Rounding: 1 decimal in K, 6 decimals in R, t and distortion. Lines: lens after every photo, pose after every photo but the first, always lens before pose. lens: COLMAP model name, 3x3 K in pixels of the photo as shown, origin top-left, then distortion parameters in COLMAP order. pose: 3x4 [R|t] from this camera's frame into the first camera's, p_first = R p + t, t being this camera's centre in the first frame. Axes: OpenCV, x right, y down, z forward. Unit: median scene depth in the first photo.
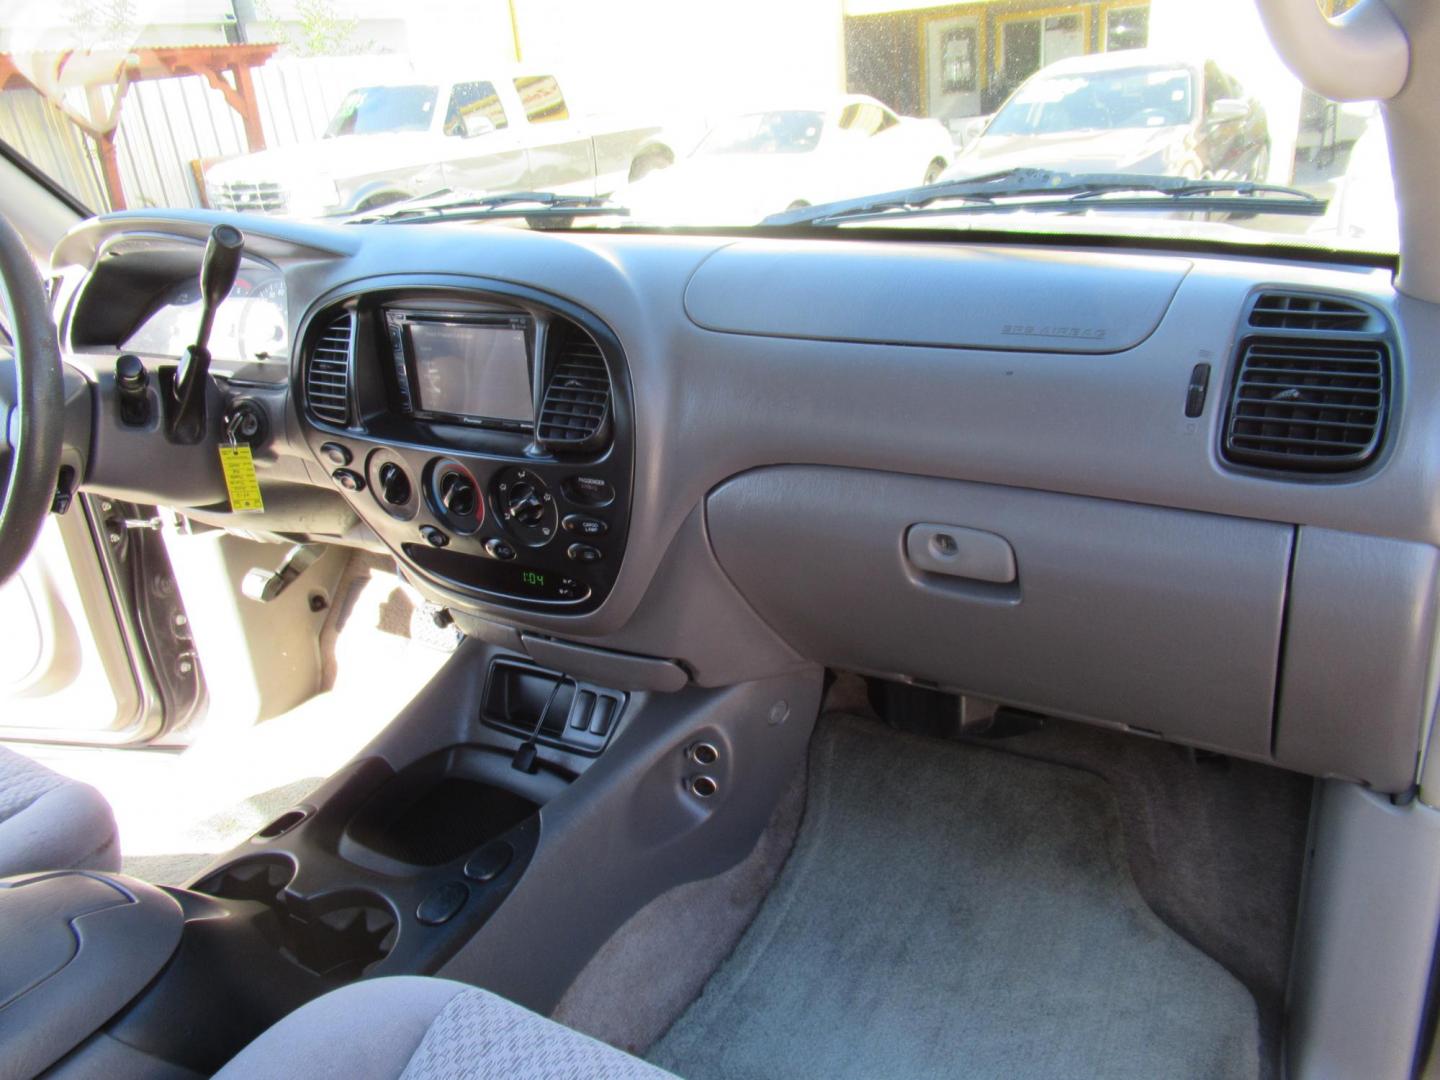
lens RADIAL K [[1093.6, 0, 720.0], [0, 1093.6, 540.0], [0, 0, 1]] dist [-0.004048, 0.000778]
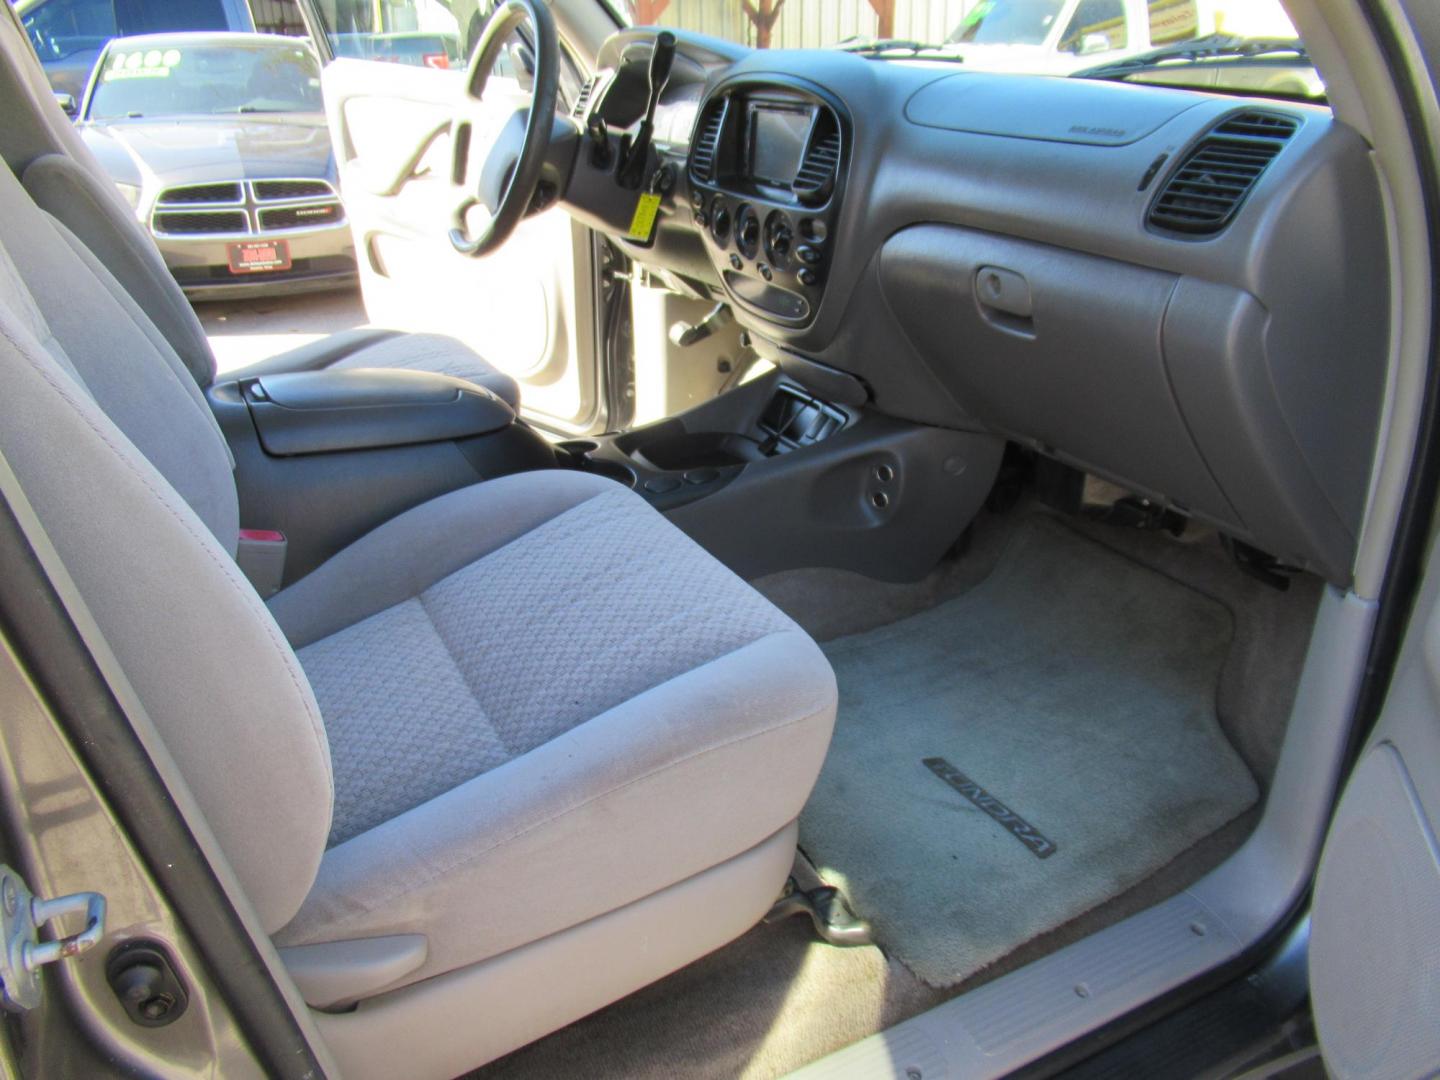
lens RADIAL K [[1093.6, 0, 720.0], [0, 1093.6, 540.0], [0, 0, 1]] dist [-0.004048, 0.000778]
pose [[0.855574, 0.283928, -0.432872, 0.400524], [-0.257029, 0.958814, 0.120882, 0.159221], [0.449366, 0.007837, 0.893314, -0.264035]]
